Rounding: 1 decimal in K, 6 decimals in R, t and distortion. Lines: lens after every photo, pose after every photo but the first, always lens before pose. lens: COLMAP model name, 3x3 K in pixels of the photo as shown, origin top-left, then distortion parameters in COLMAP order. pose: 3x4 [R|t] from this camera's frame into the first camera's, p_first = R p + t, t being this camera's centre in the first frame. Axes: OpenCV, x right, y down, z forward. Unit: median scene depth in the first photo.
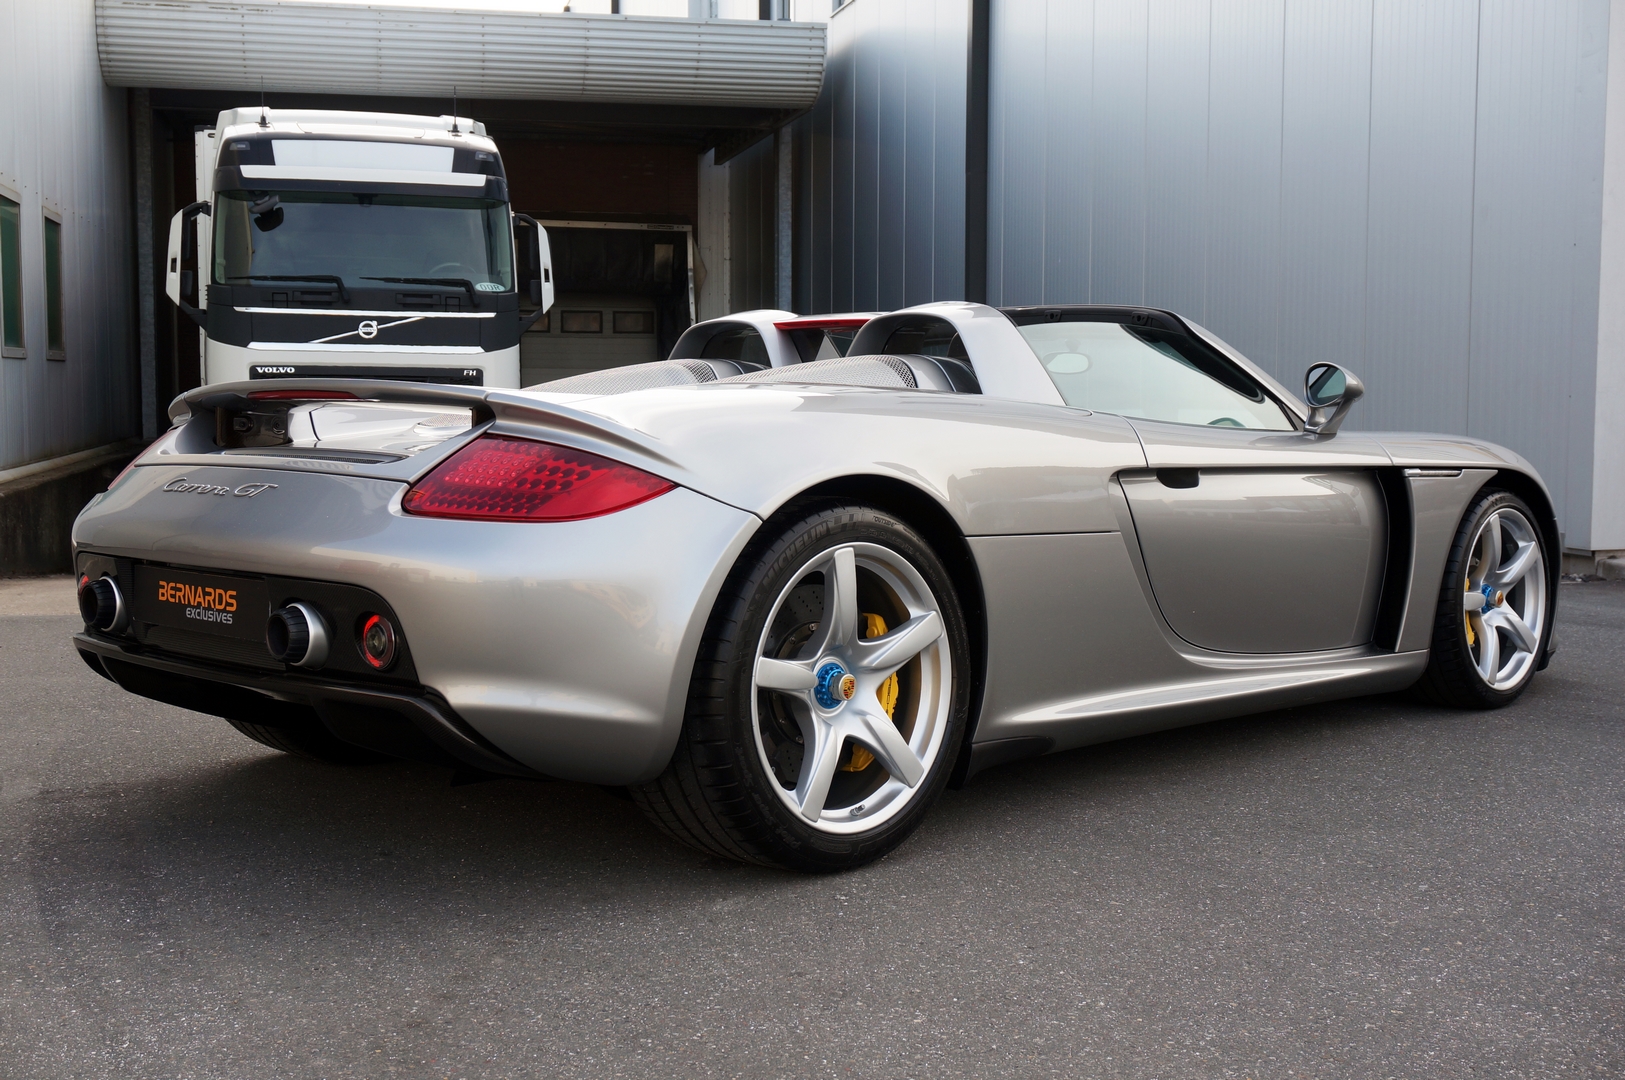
lens RADIAL K [[1952.2, 0, 809.0], [0, 1952.2, 532.6], [0, 0, 1]] dist [0.038160, 0.000000]
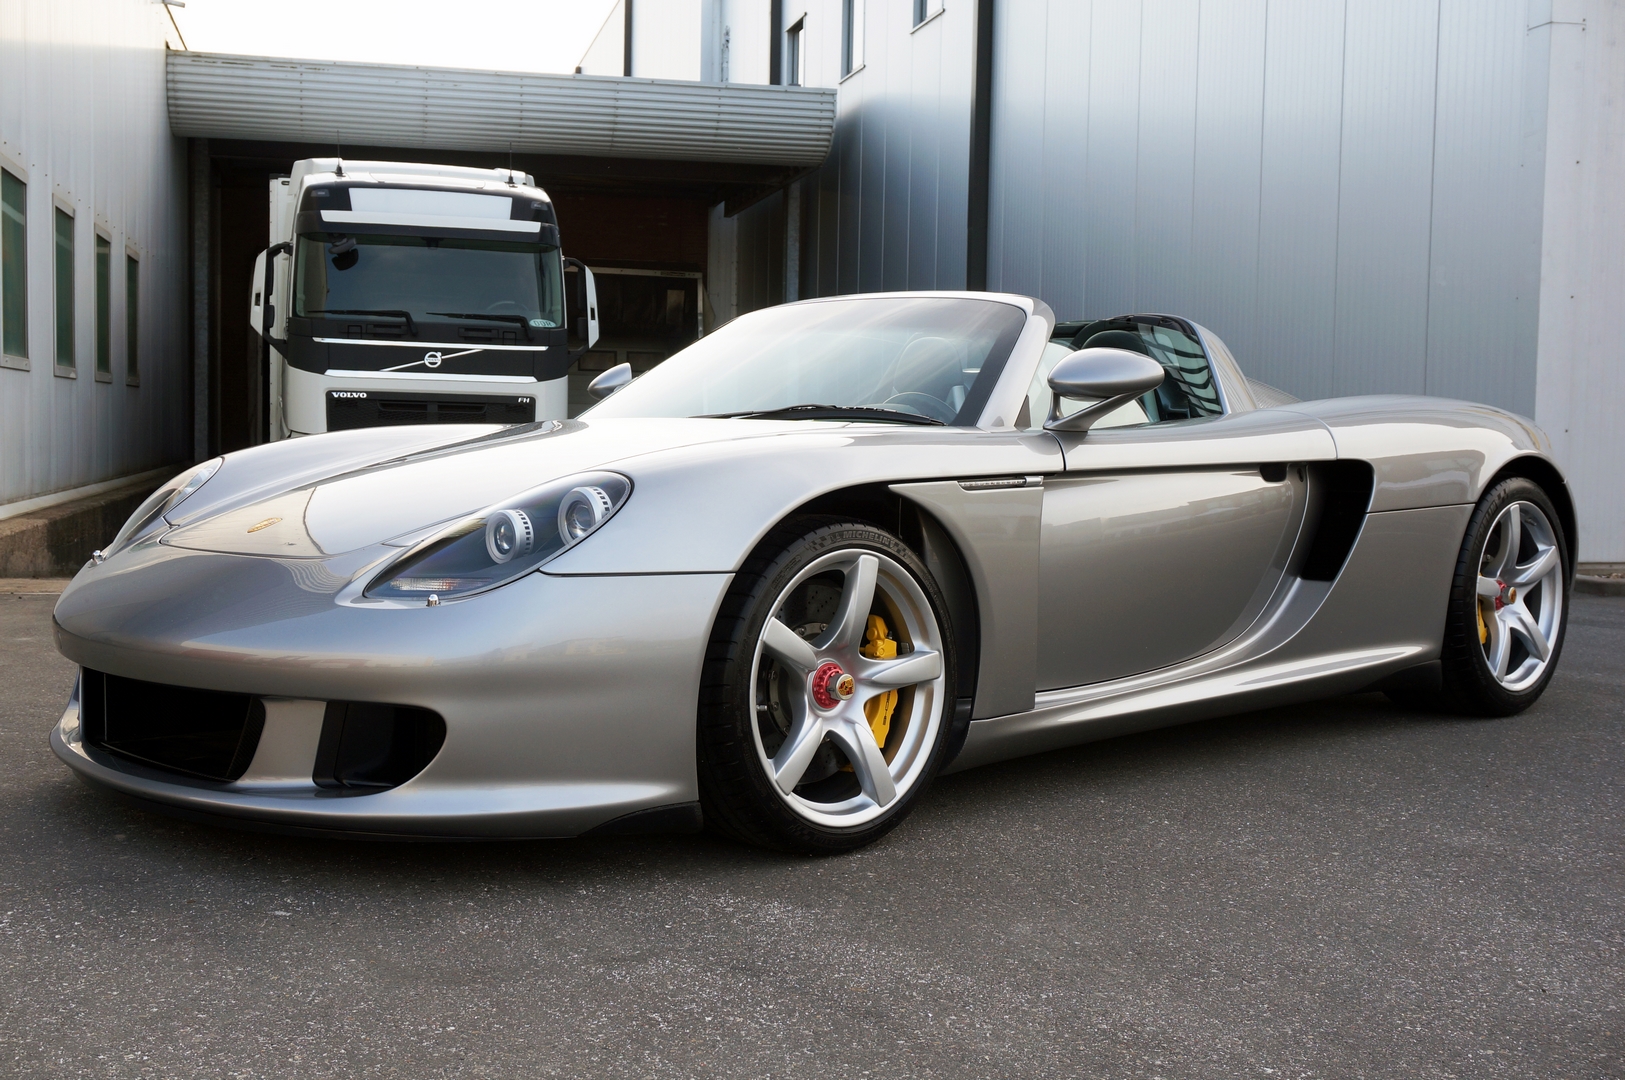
lens RADIAL K [[1884.5, 0, 812.0], [0, 1884.5, 525.6], [0, 0, 1]] dist [0.023898, 0.000000]
pose [[0.999813, 0.014471, 0.012806, -0.023526], [-0.014147, 0.999587, -0.025033, 0.013381], [-0.013163, 0.024847, 0.999605, -0.065055]]
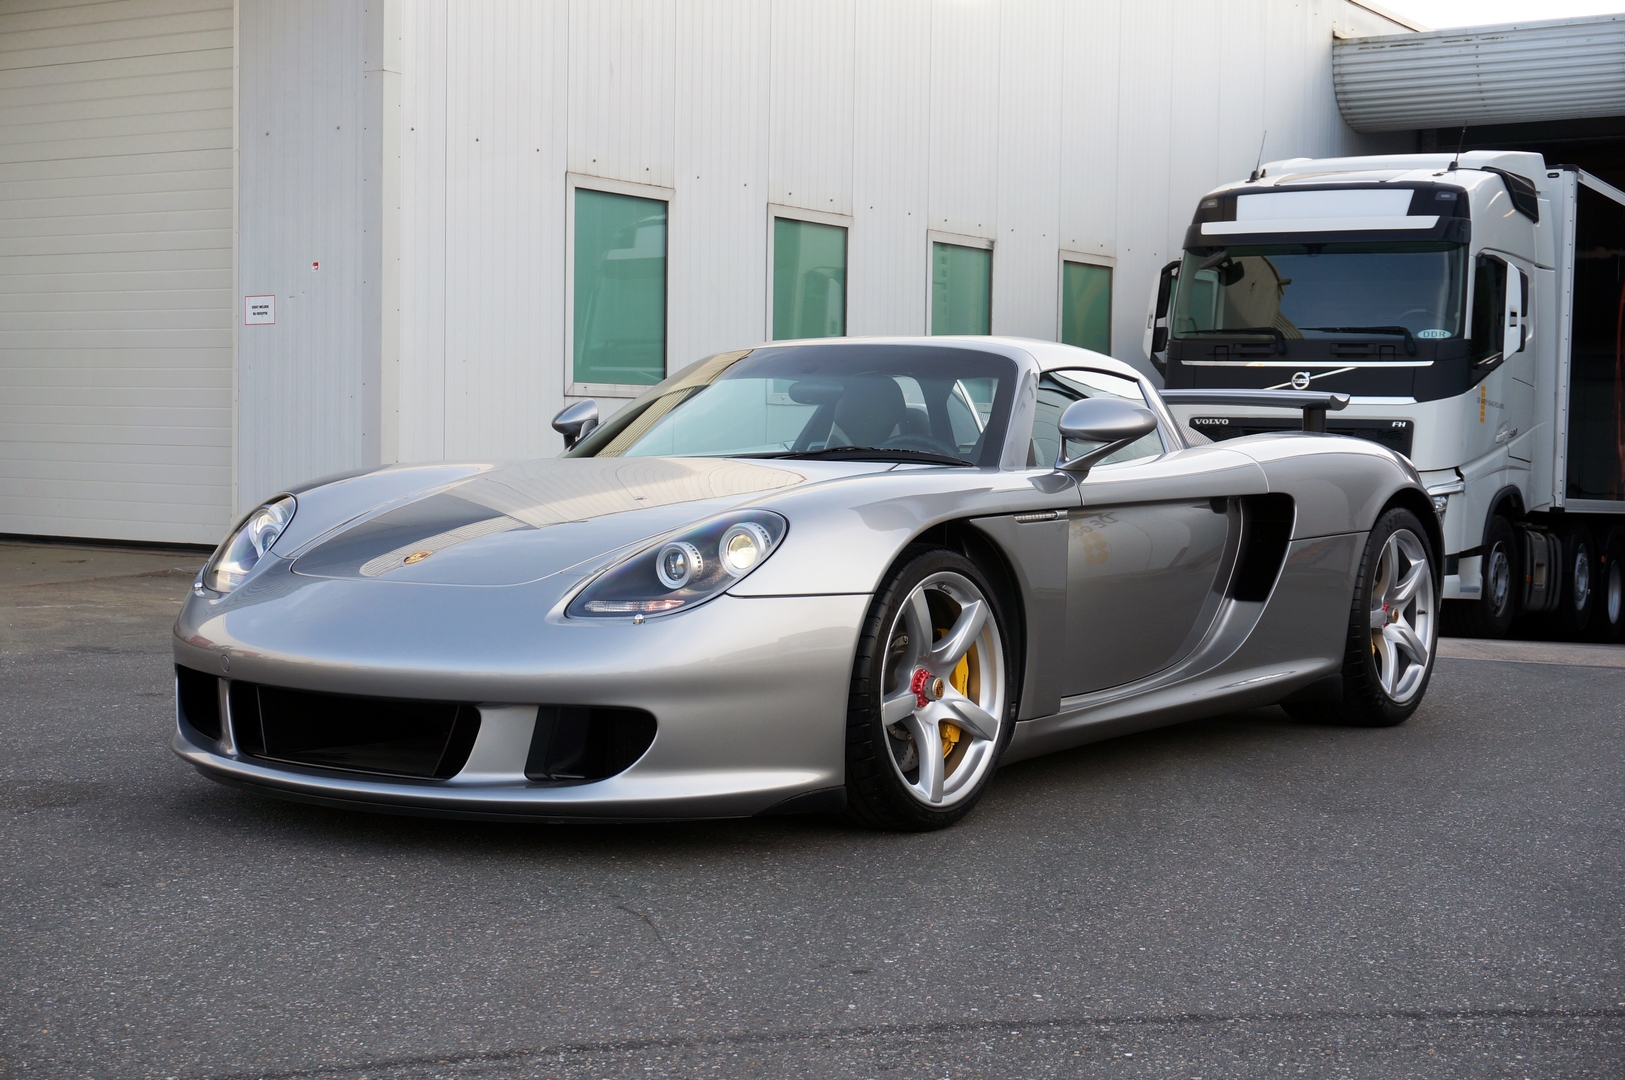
lens RADIAL K [[2361.9, 0, 797.6], [0, 2361.9, 546.4], [0, 0, 1]] dist [-0.020901, 0.000000]
pose [[0.700087, 0.037610, -0.713066, 0.444442], [-0.060732, 0.998130, -0.006981, 0.003101], [0.711470, 0.048193, 0.701062, -0.008357]]
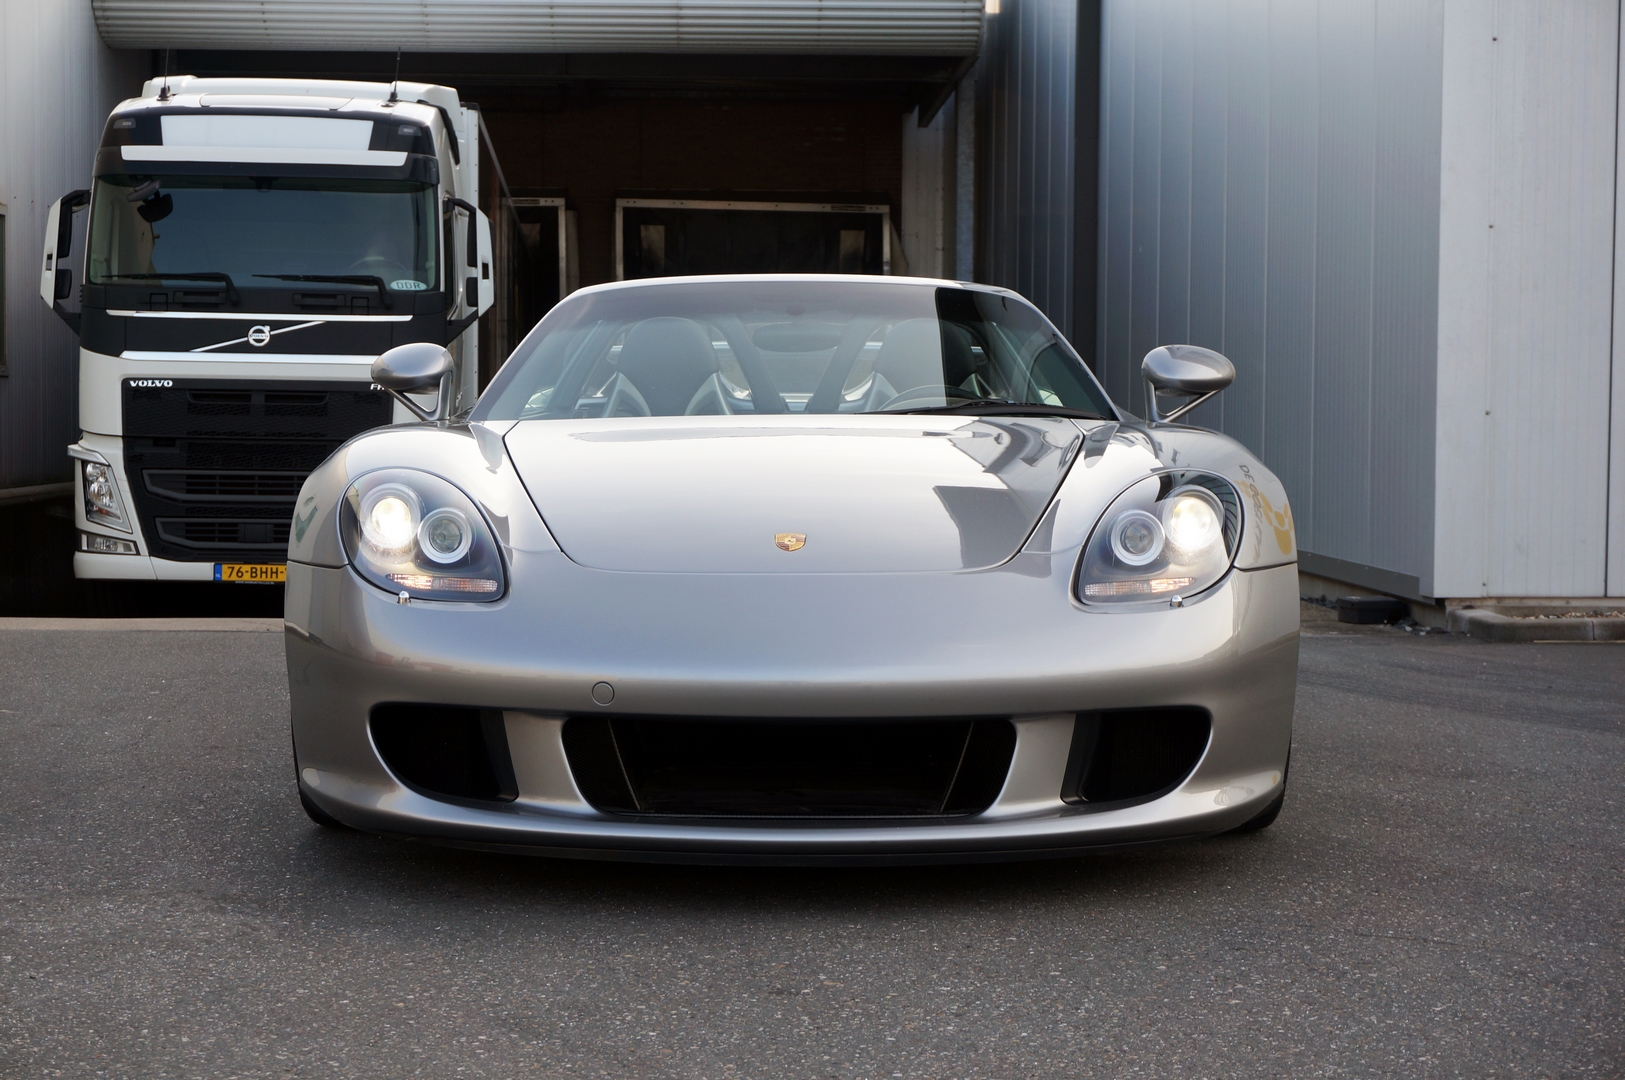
lens RADIAL K [[2680.0, 0, 836.1], [0, 2680.0, 601.2], [0, 0, 1]] dist [-0.006807, 0.000000]
pose [[0.985183, 0.016280, -0.170731, 0.219970], [-0.017695, 0.999821, -0.006768, 0.014572], [0.170590, 0.009688, 0.985295, -0.100107]]
